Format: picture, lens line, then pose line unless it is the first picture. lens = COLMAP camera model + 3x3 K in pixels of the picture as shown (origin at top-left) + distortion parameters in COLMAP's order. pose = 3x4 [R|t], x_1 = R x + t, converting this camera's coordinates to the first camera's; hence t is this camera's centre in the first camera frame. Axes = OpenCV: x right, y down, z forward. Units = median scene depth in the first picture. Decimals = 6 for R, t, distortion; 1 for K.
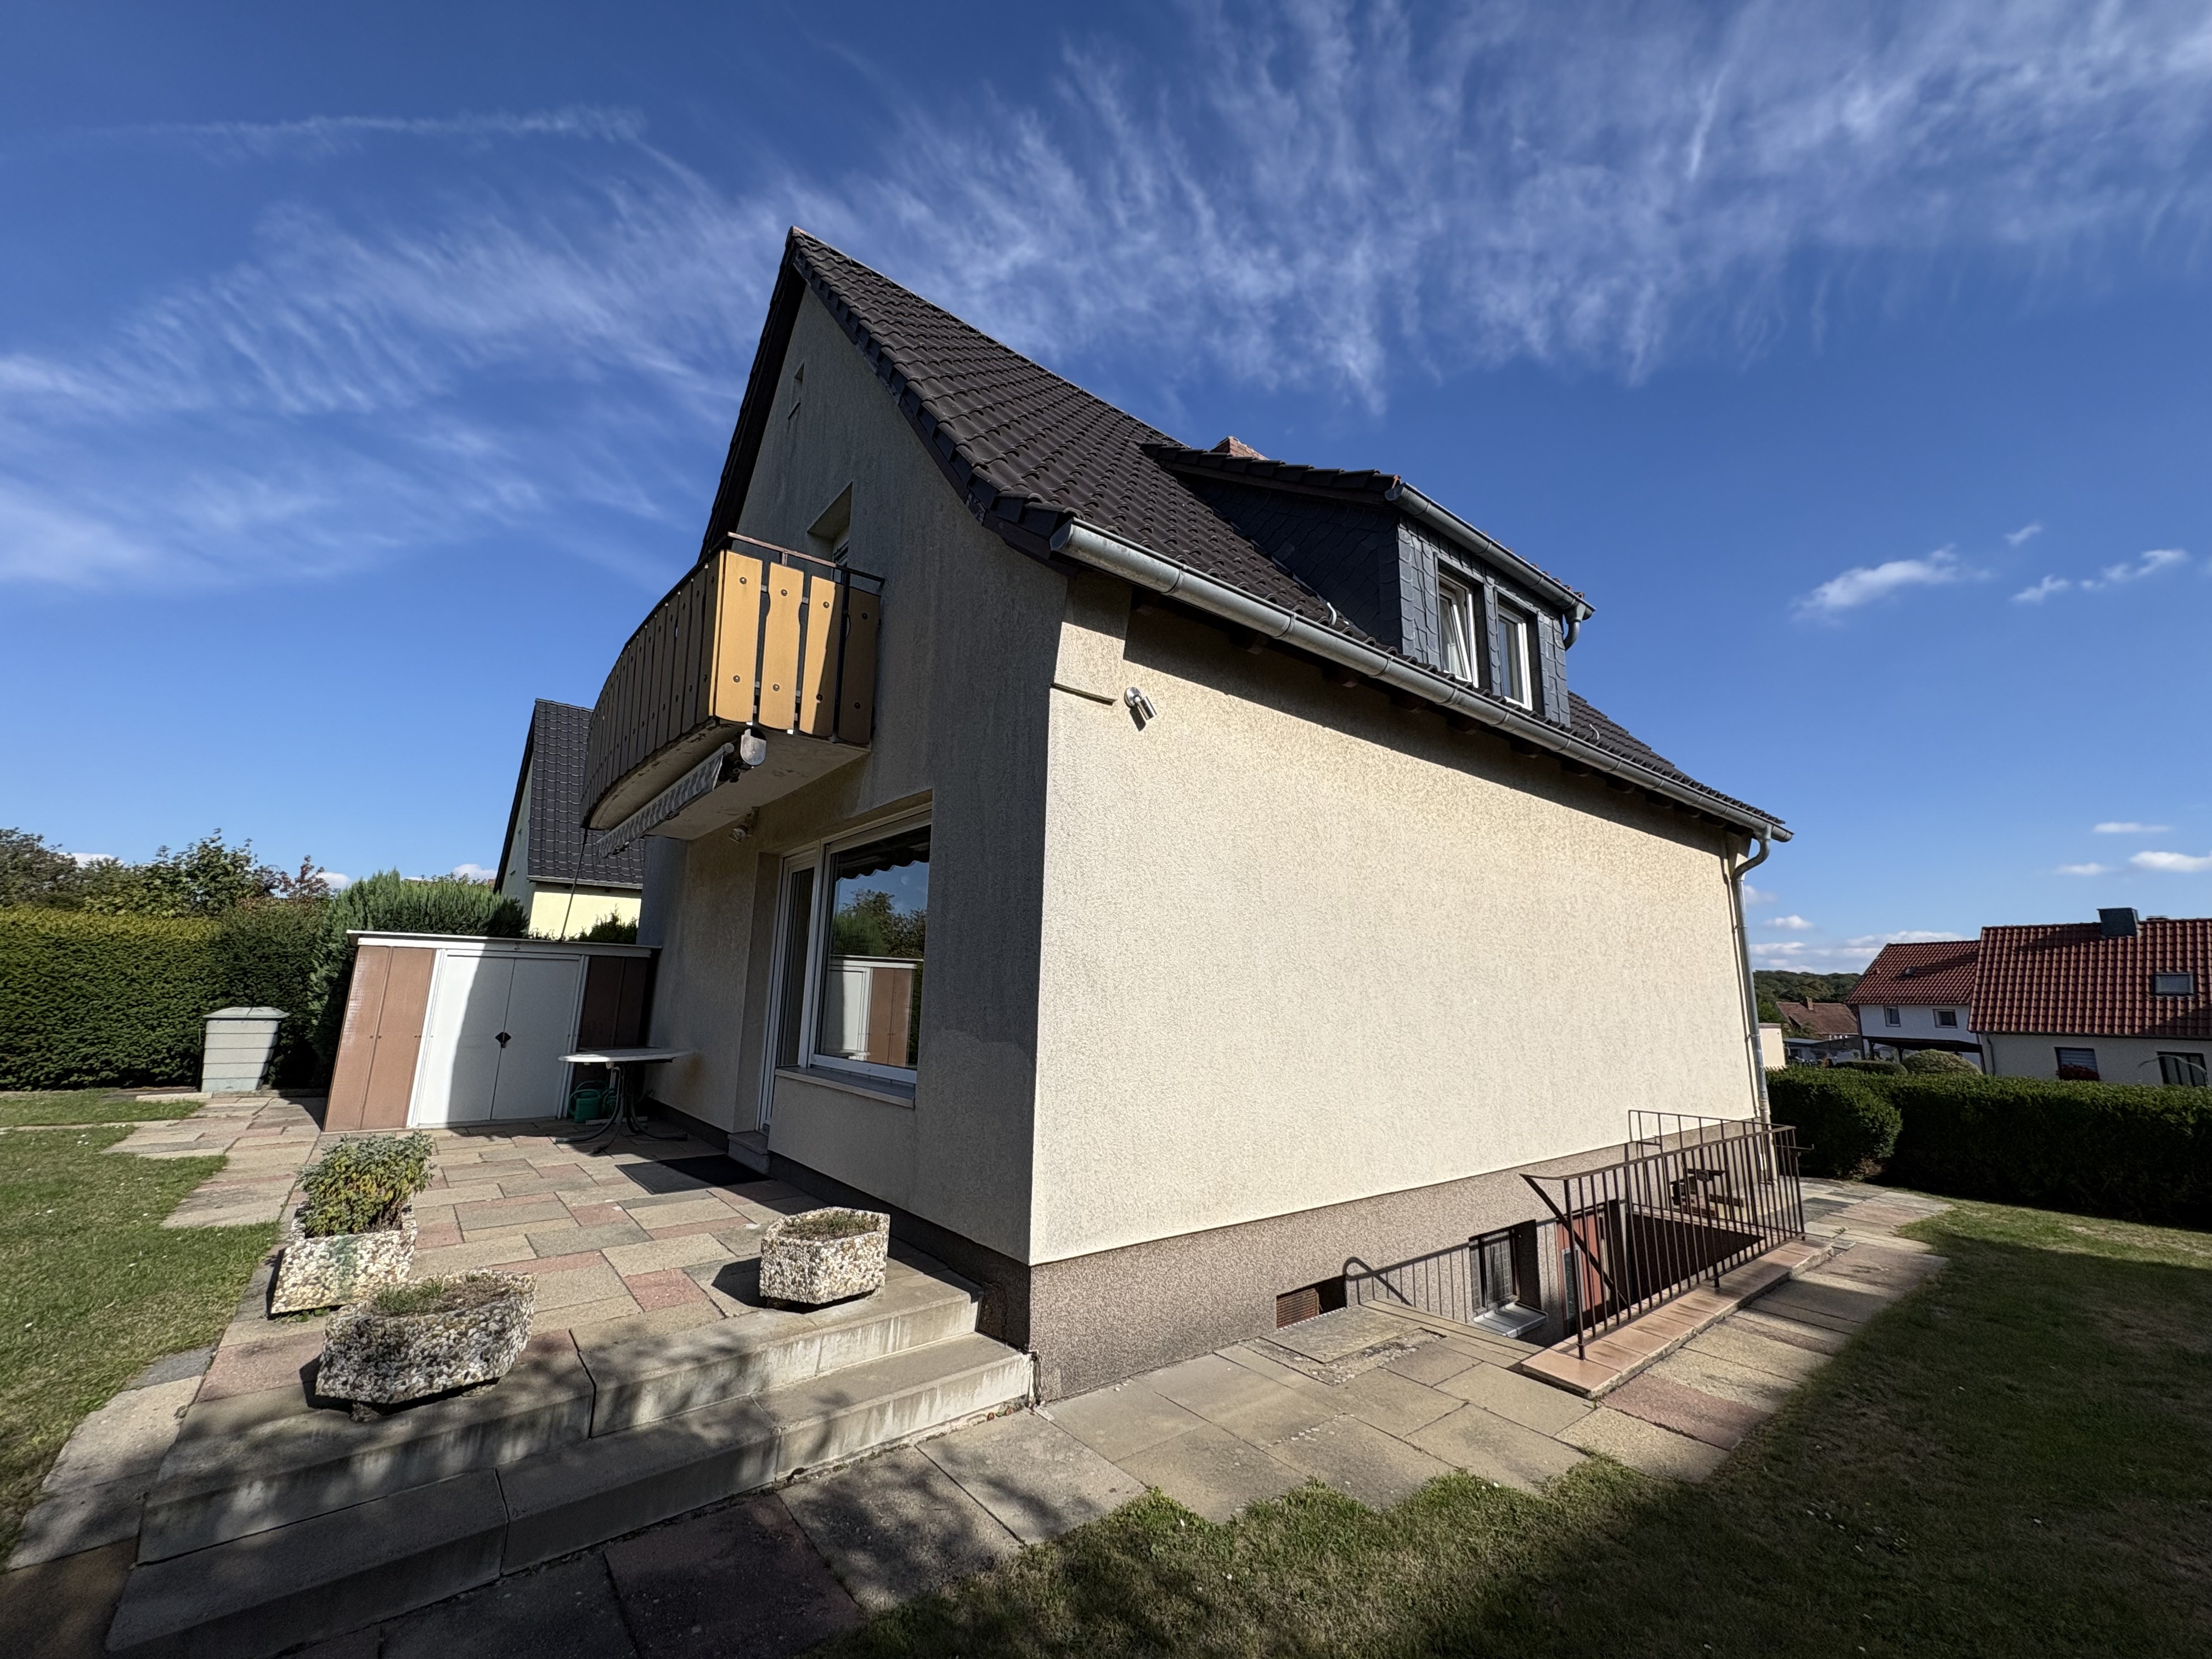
lens RADIAL K [[869.7, 0, 1092.7], [0, 869.7, 834.5], [0, 0, 1]] dist [0.001776, 0.000241]
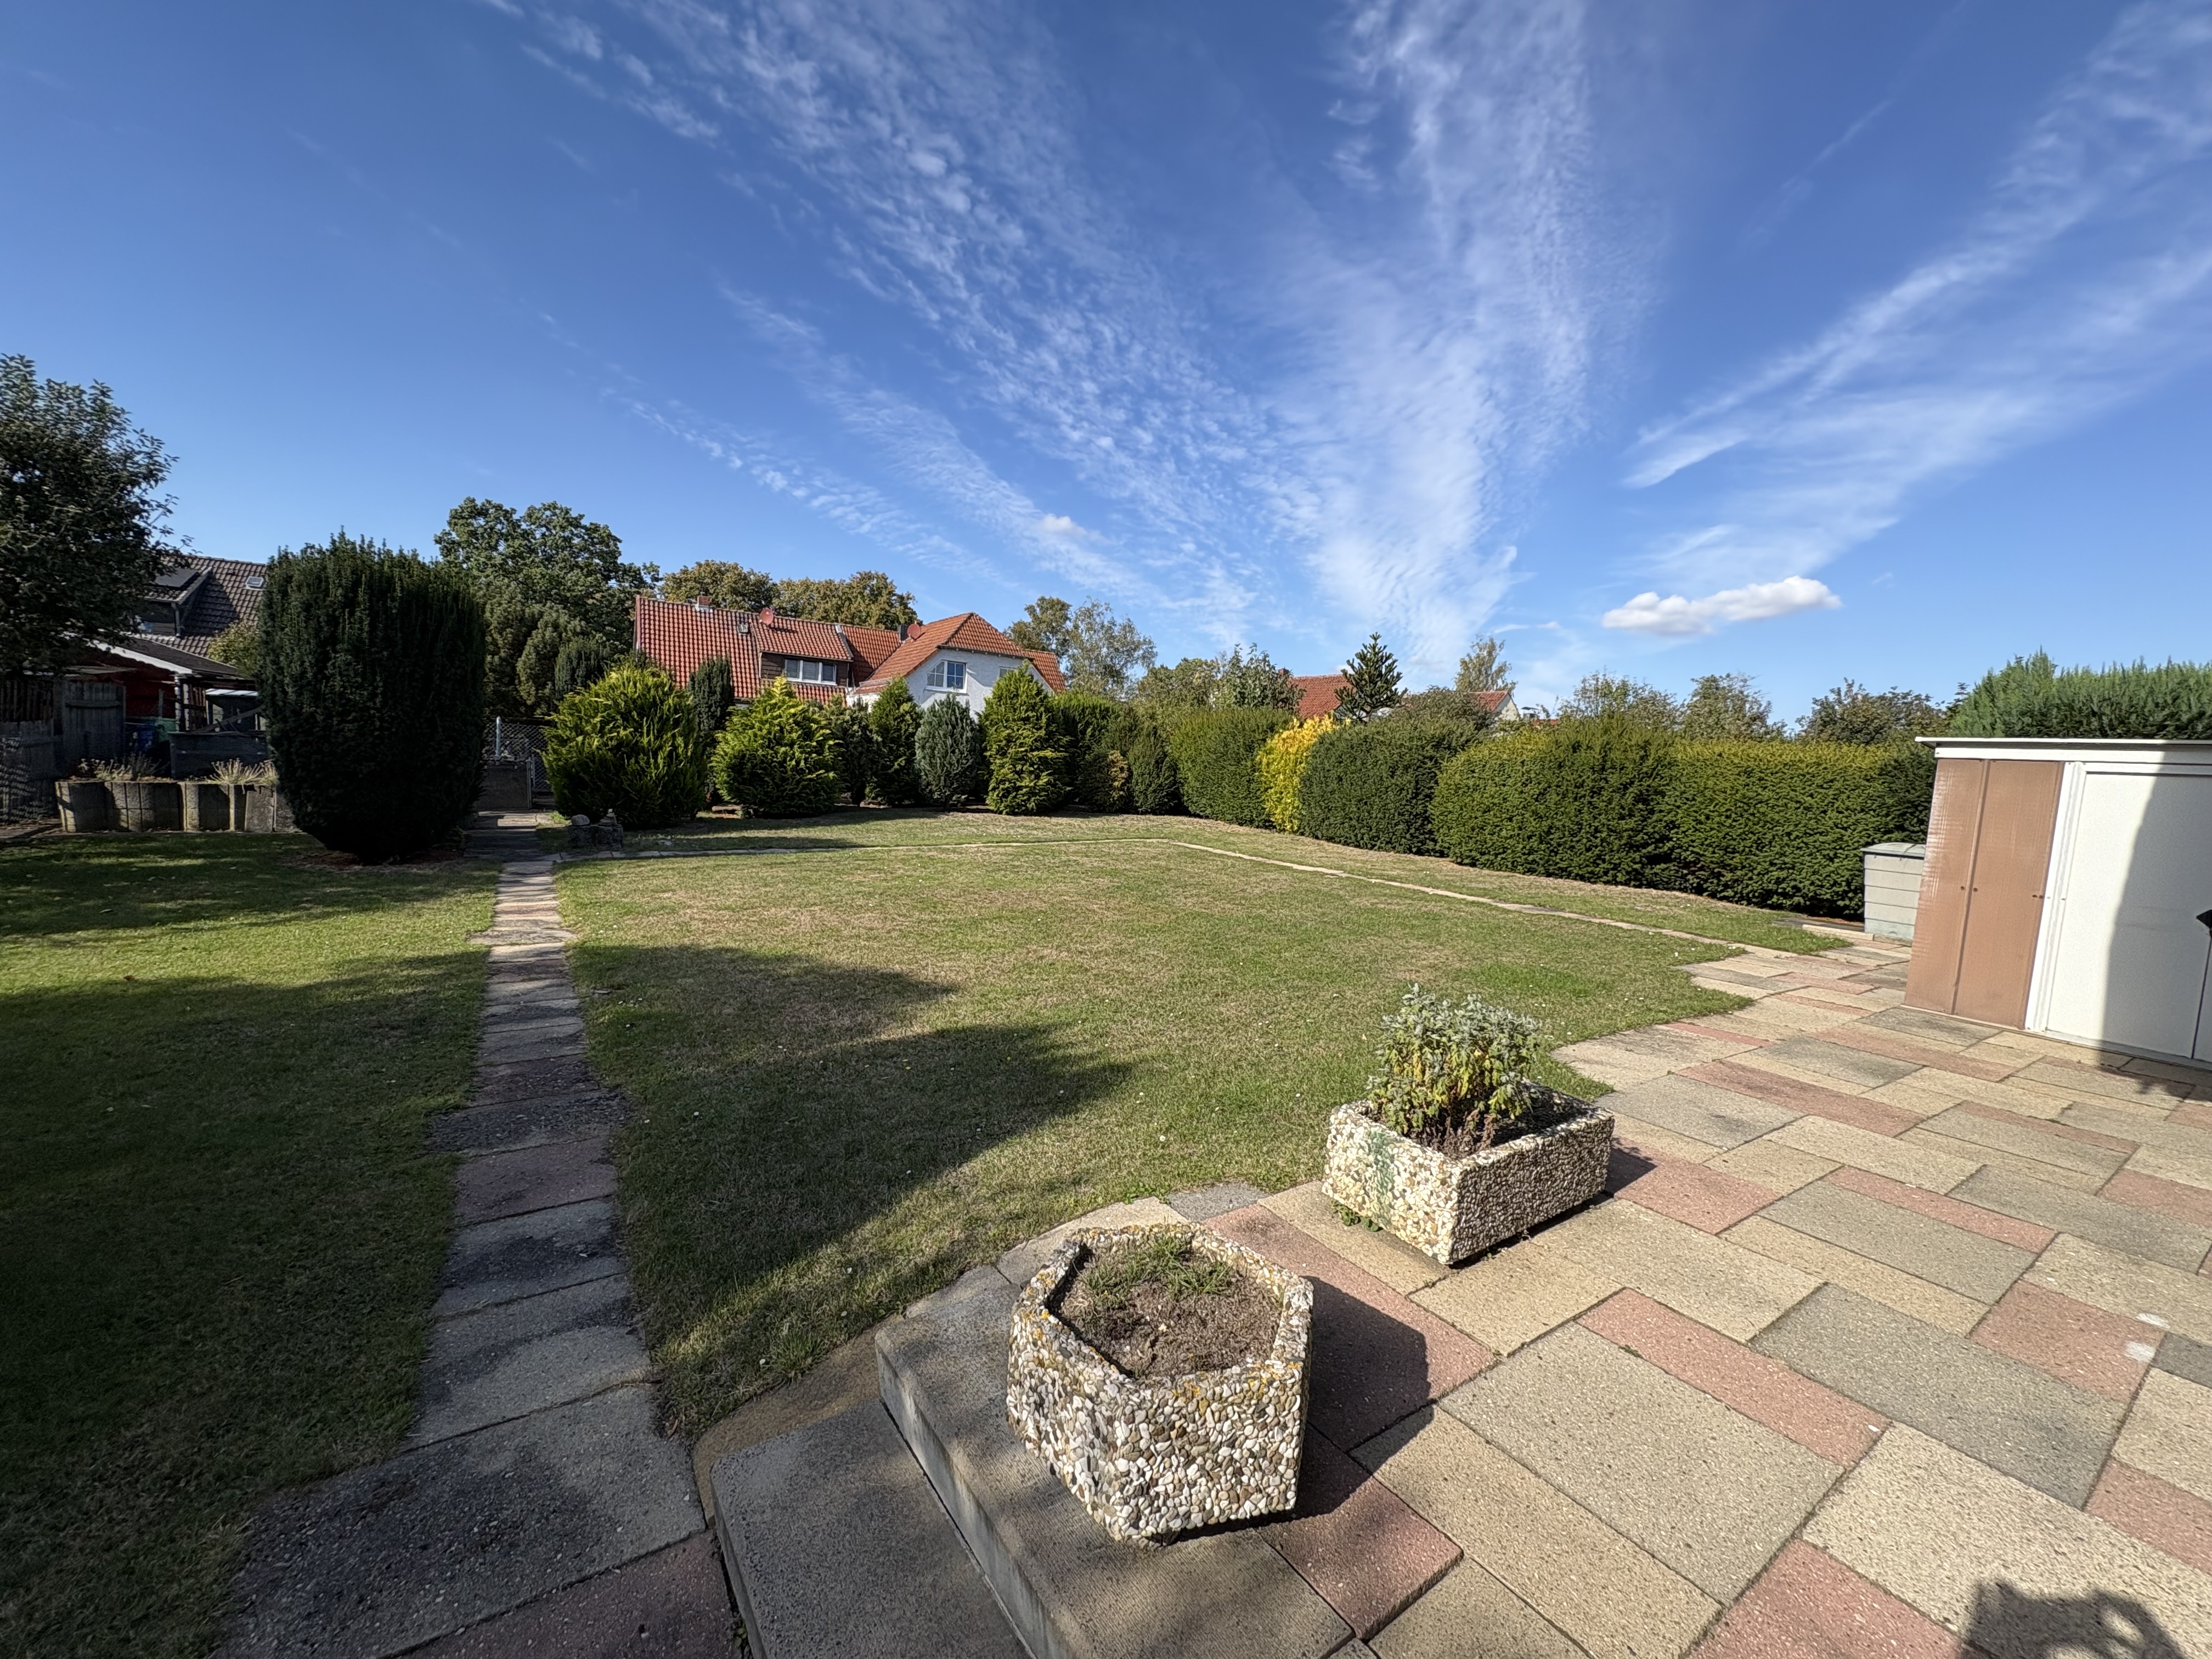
lens RADIAL K [[869.7, 0, 1174.9], [0, 869.7, 835.4], [0, 0, 1]] dist [0.001776, 0.000241]
pose [[-0.071414, 0.048861, -0.996249, -0.077813], [0.115423, 0.992494, 0.040403, 0.077580], [0.990746, -0.112105, -0.076517, 0.375639]]
